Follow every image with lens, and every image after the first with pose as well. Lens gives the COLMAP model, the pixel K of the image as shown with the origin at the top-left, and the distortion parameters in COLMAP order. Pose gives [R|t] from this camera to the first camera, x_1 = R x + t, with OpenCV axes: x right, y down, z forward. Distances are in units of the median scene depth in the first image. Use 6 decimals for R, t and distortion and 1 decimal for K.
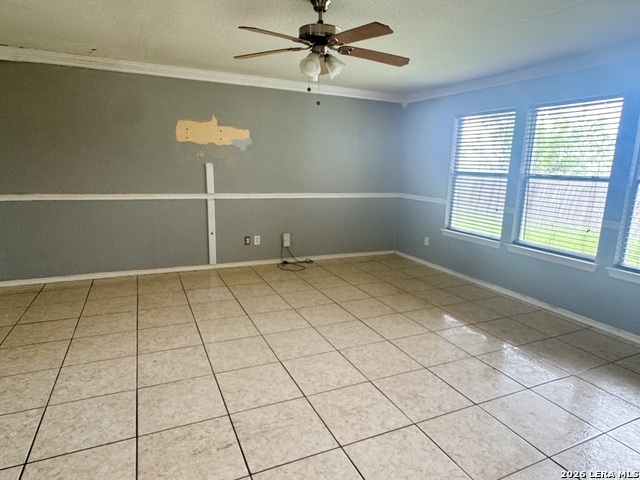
lens RADIAL K [[383.7, 0, 320.0], [0, 383.7, 240.0], [0, 0, 1]] dist [-0.002647, -0.000254]
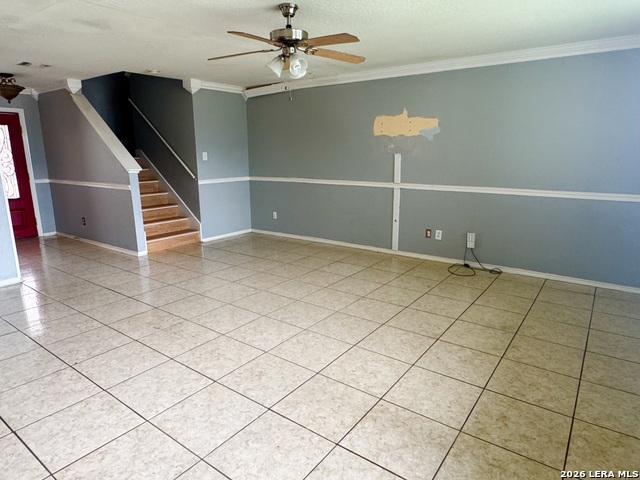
lens RADIAL K [[401.2, 0, 320.0], [0, 401.2, 240.0], [0, 0, 1]] dist [-0.001324, -0.000276]
pose [[0.480358, 0.160231, -0.862312, 0.653488], [-0.152922, 0.983412, 0.097547, -0.046067], [0.863638, 0.085009, 0.496893, 0.309781]]
